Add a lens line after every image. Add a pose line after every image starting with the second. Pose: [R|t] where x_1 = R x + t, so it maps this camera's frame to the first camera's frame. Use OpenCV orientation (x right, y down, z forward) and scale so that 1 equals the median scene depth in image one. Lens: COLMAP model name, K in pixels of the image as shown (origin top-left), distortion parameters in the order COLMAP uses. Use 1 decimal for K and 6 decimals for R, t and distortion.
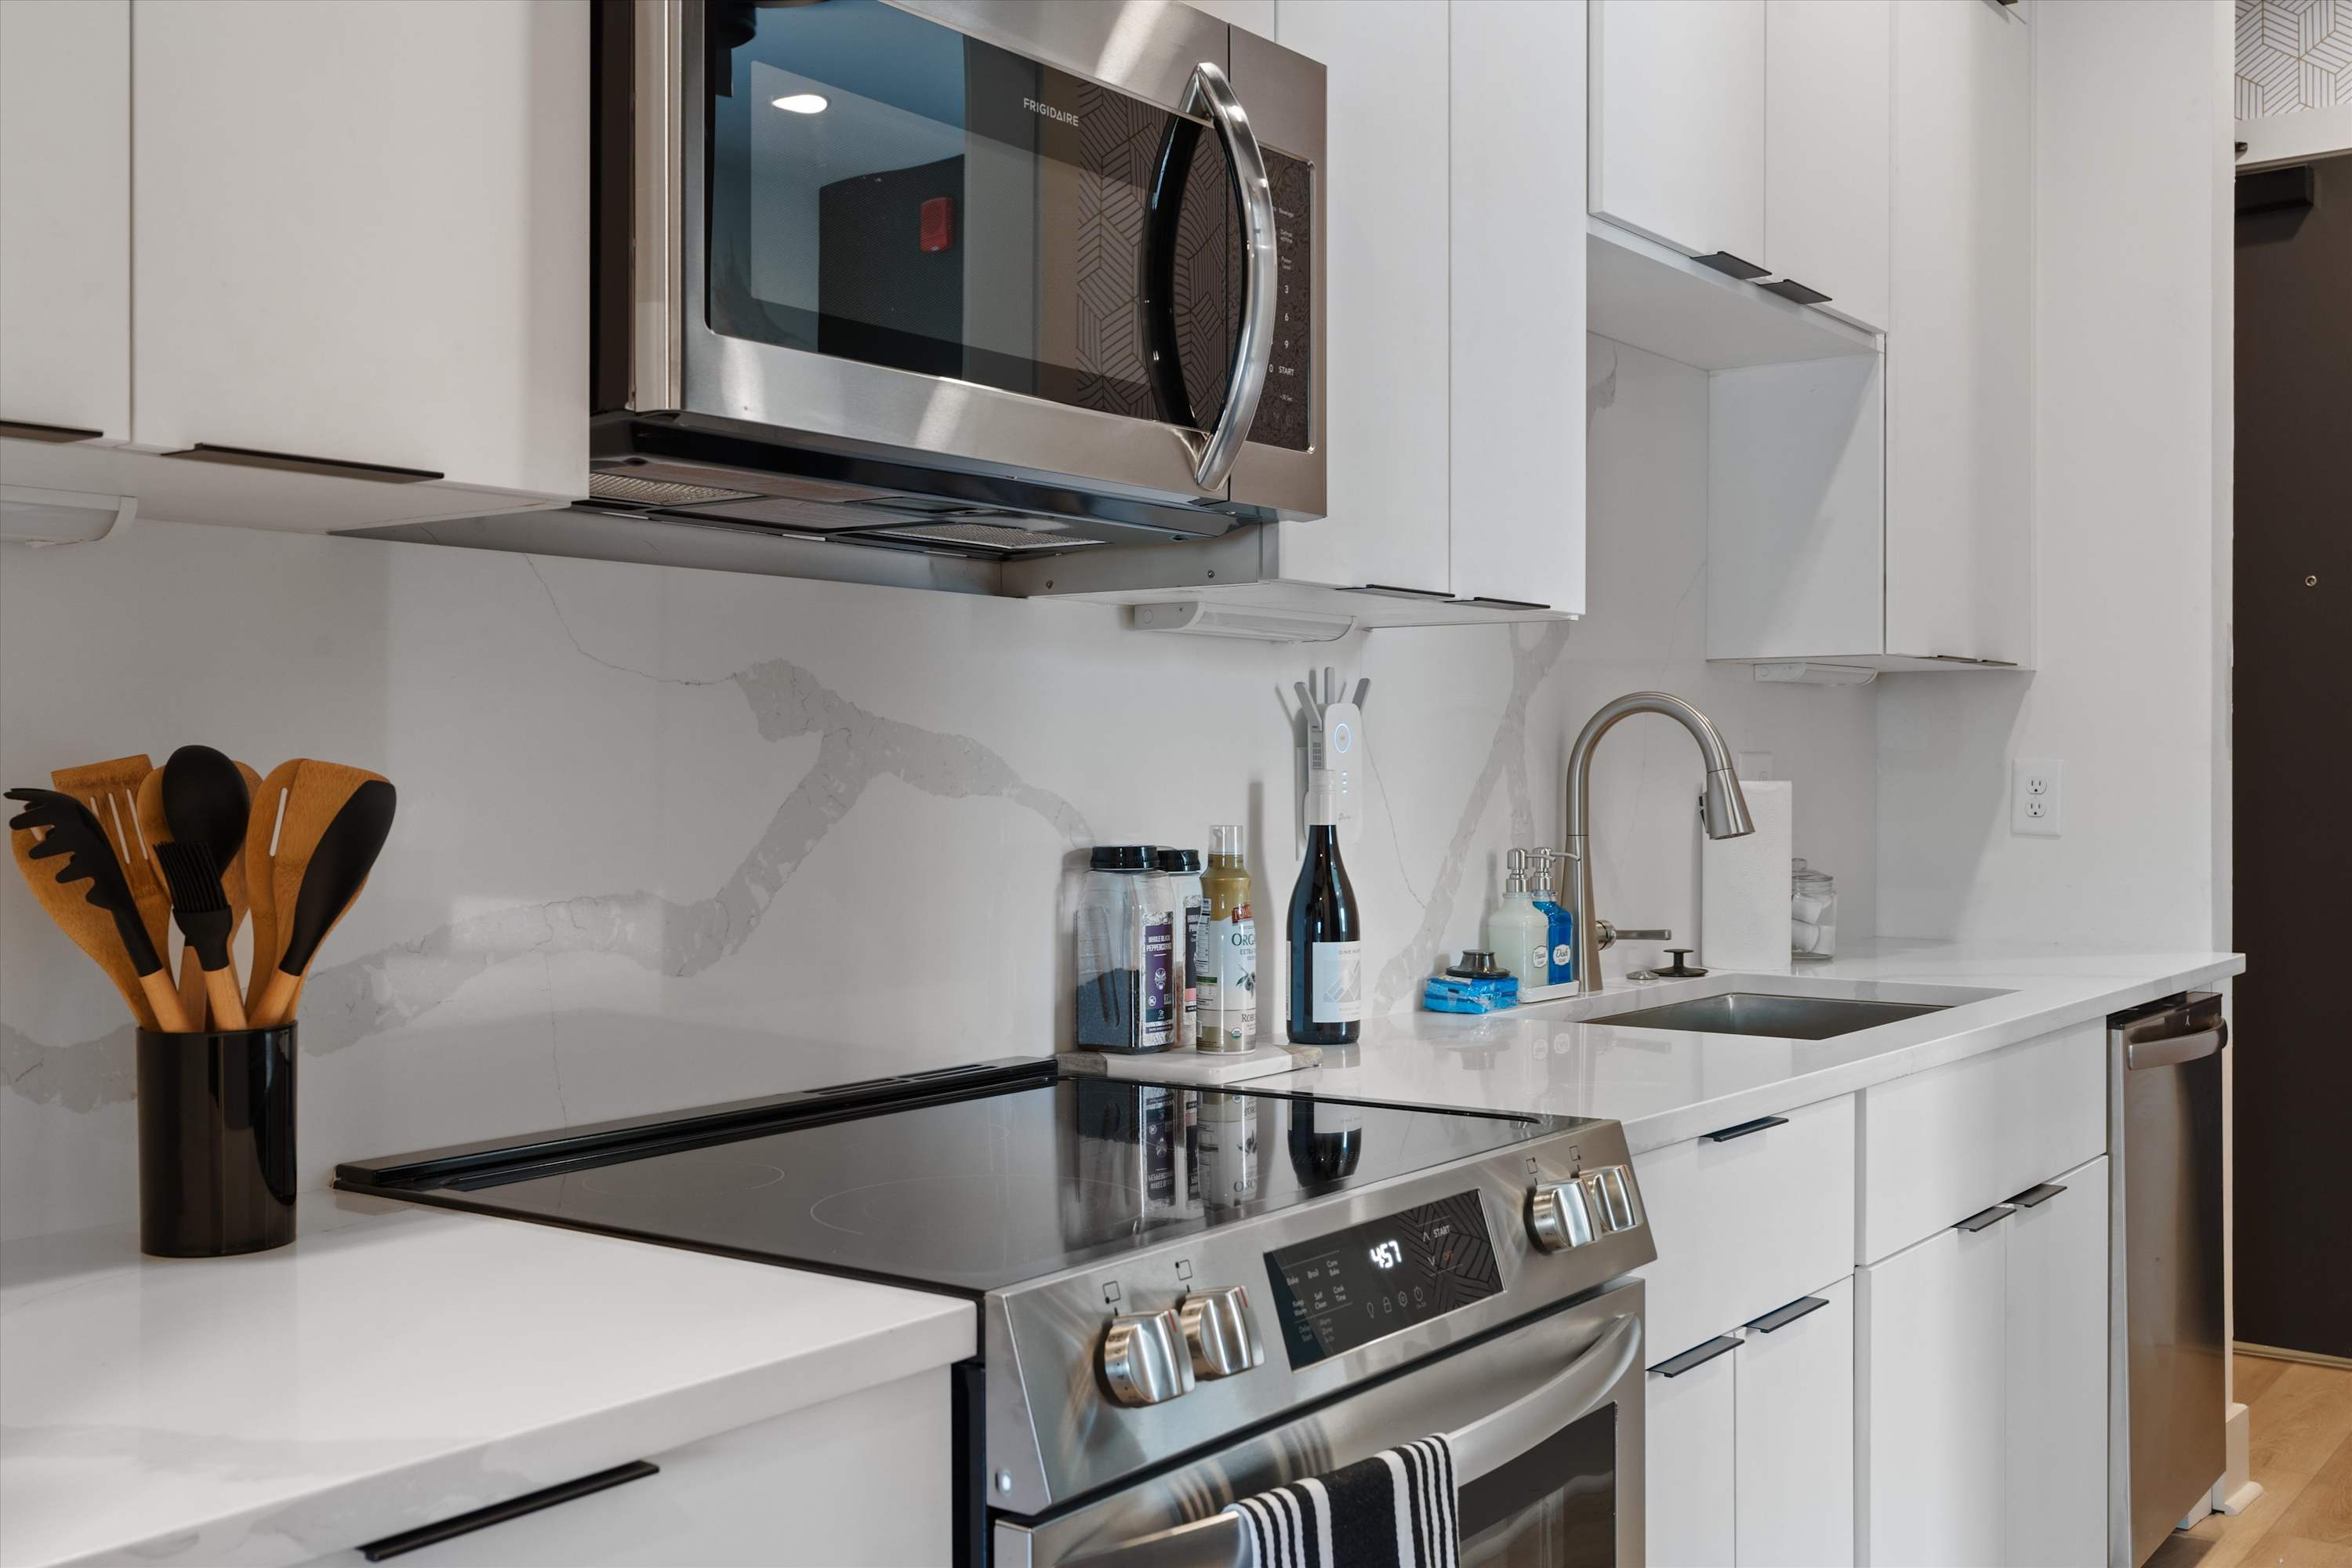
lens RADIAL K [[2332.1, 0, 1174.8], [0, 2332.1, 787.2], [0, 0, 1]] dist [0.002516, 0.006477]
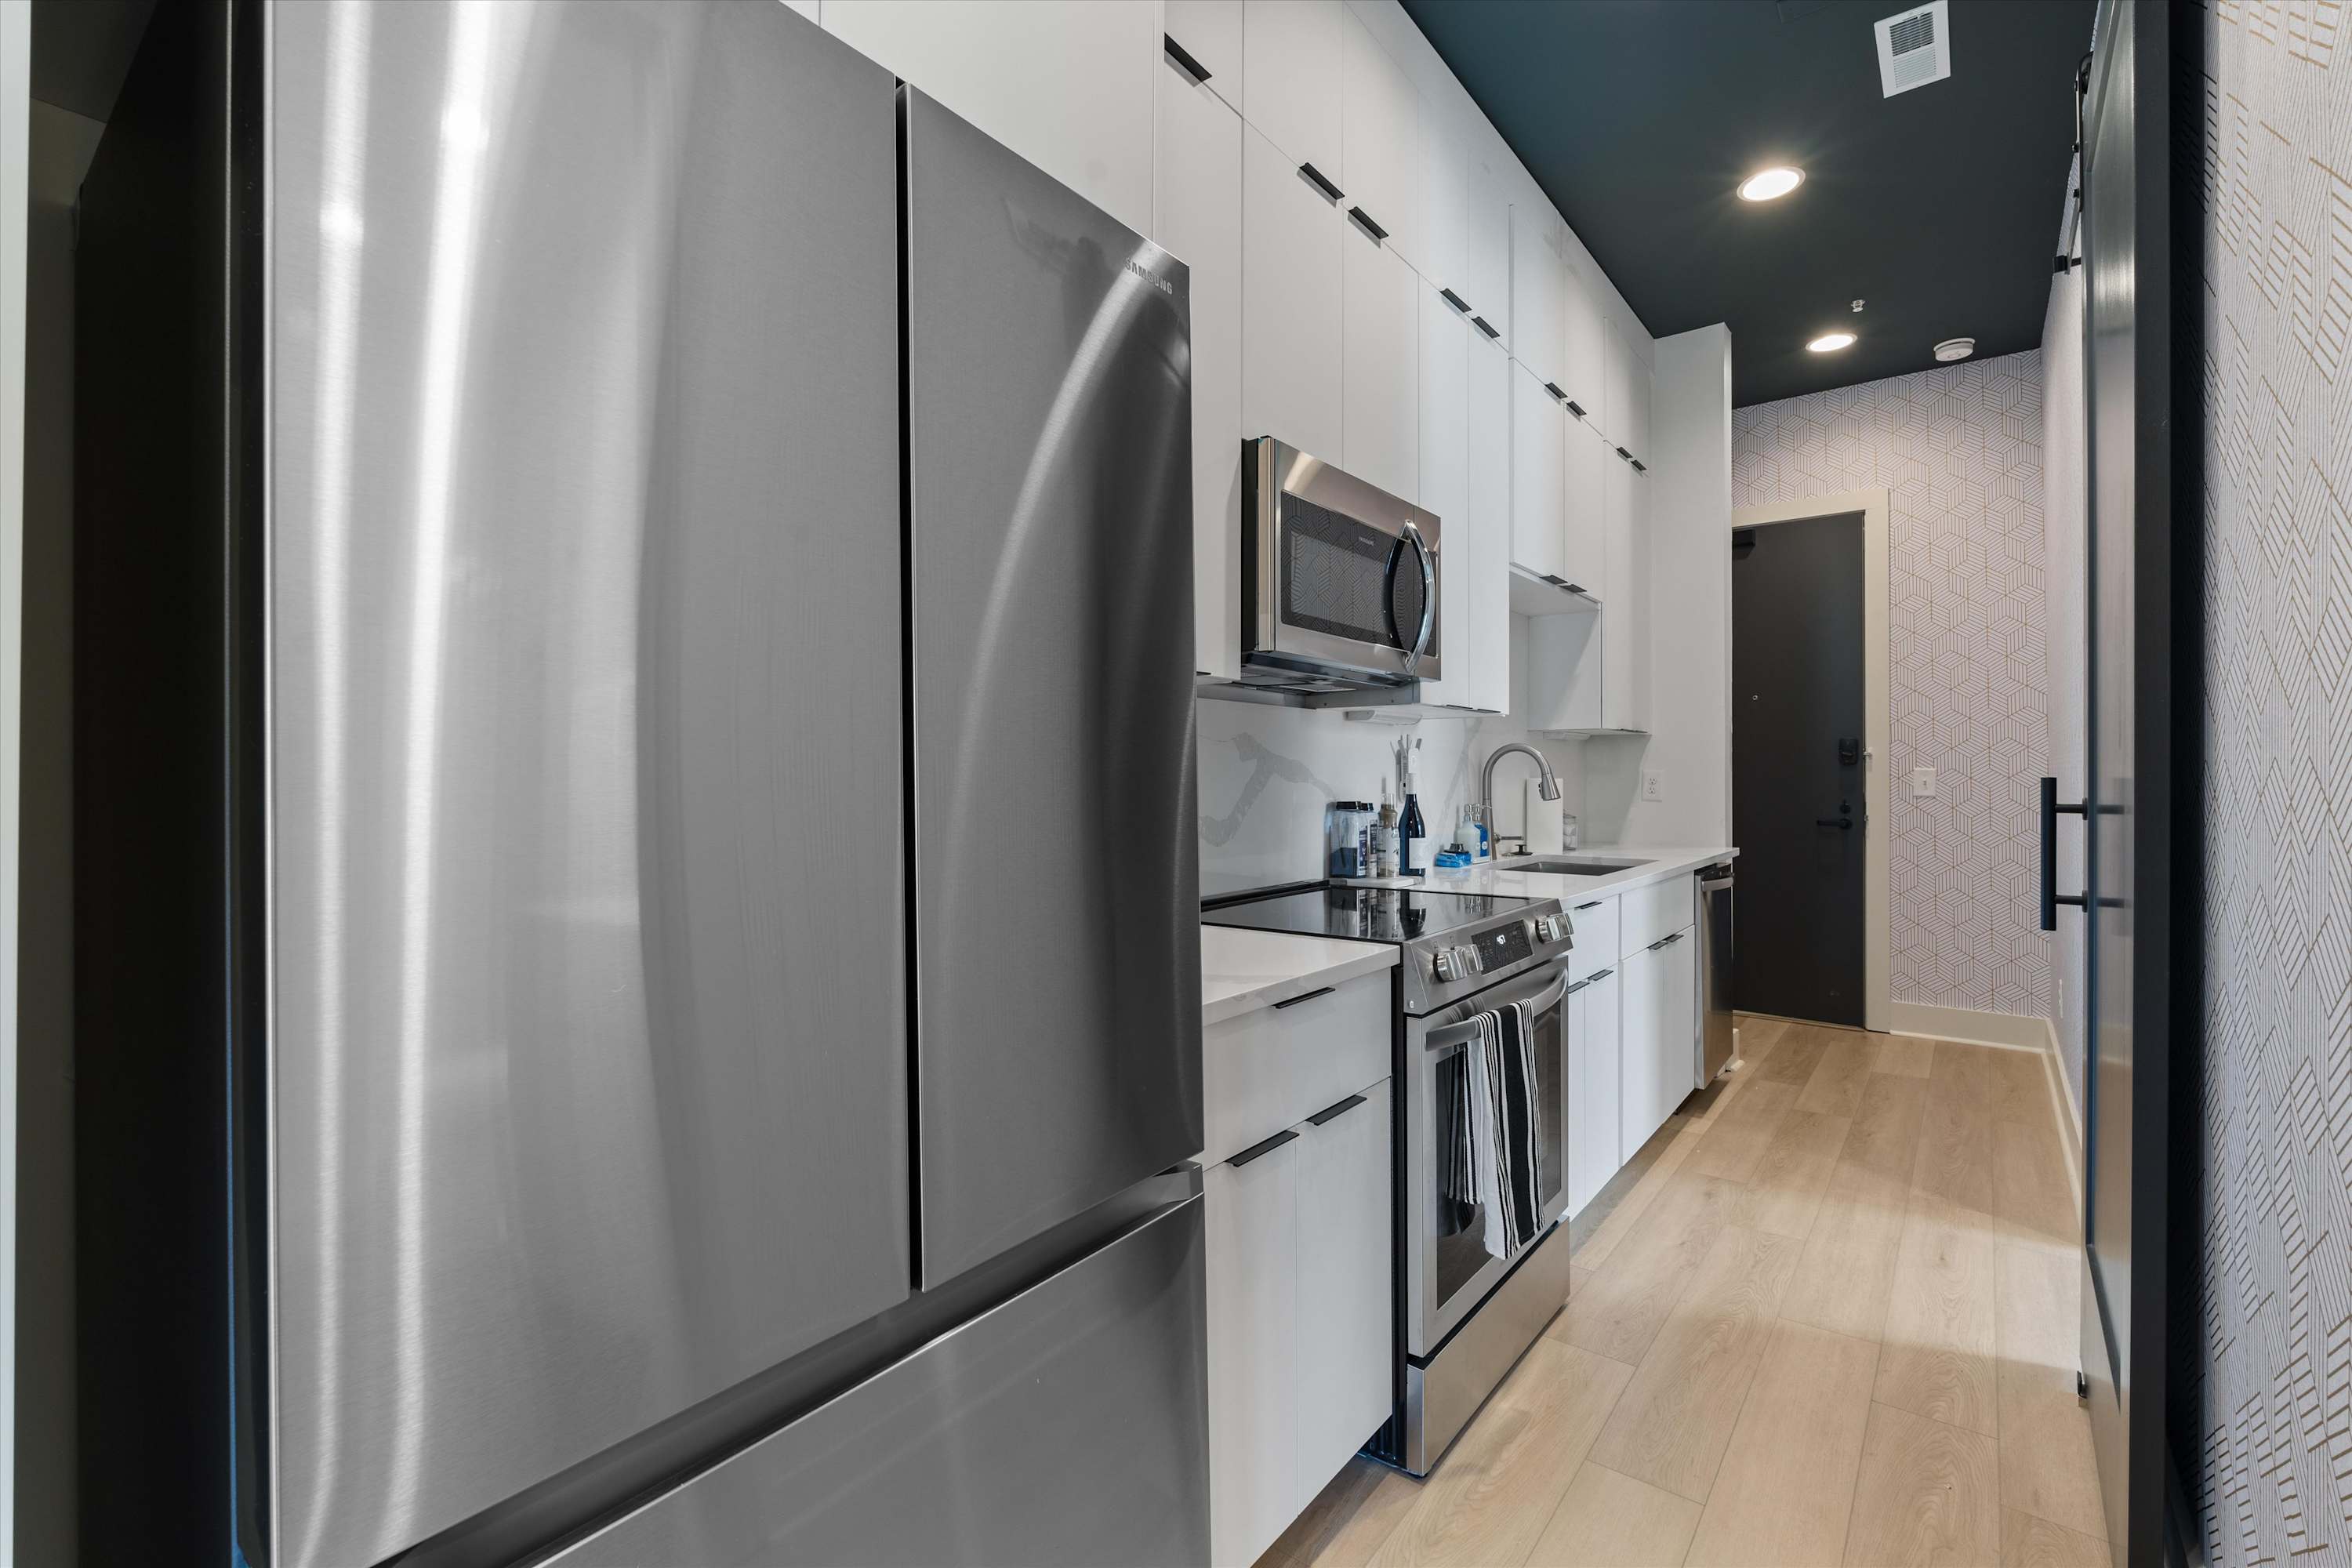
lens RADIAL K [[1037.5, 0, 1179.3], [0, 1037.5, 776.8], [0, 0, 1]] dist [-0.002100, -0.000207]
pose [[0.999786, 0.001674, -0.020630, -0.191432], [-0.001809, 0.999977, -0.006545, 0.005152], [0.020618, 0.006581, 0.999766, -0.201477]]
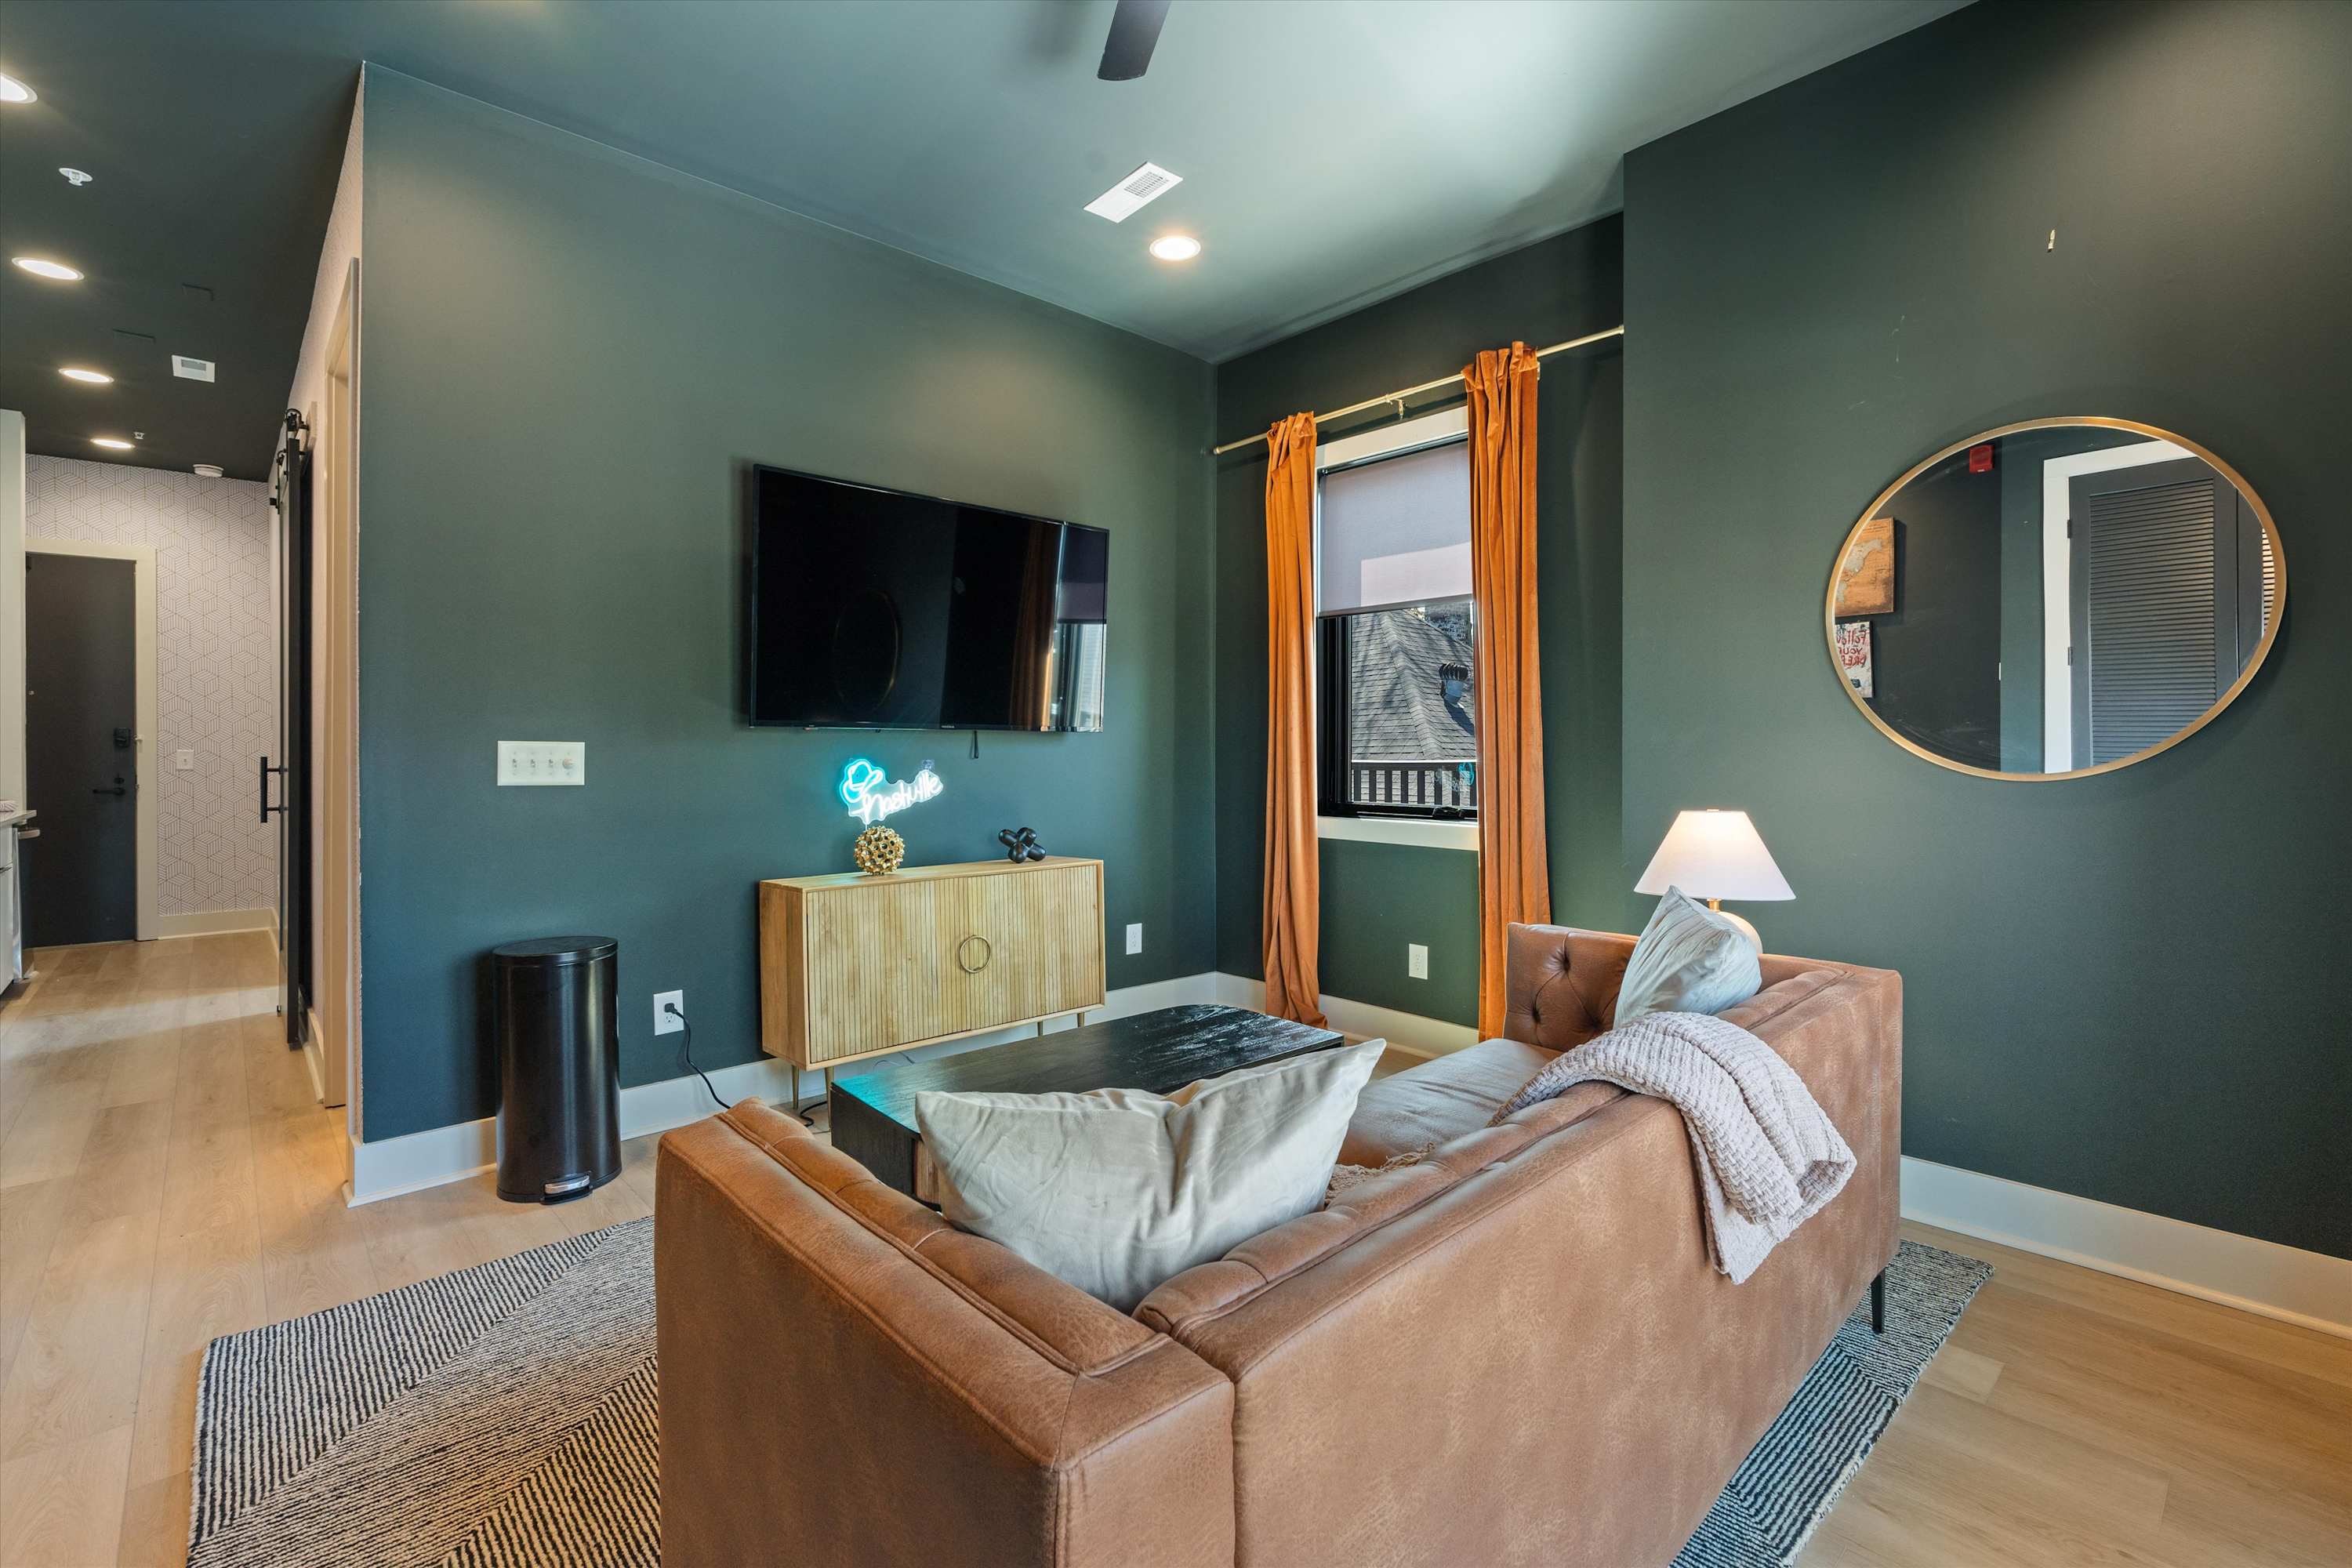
lens RADIAL K [[1048.9, 0, 1174.9], [0, 1048.9, 752.8], [0, 0, 1]] dist [-0.000891, 0.000009]
pose [[0.191267, 0.000855, 0.981538, -1.130271], [0.008413, 0.999961, -0.002510, 0.010739], [-0.981502, 0.008738, 0.191253, -1.431270]]
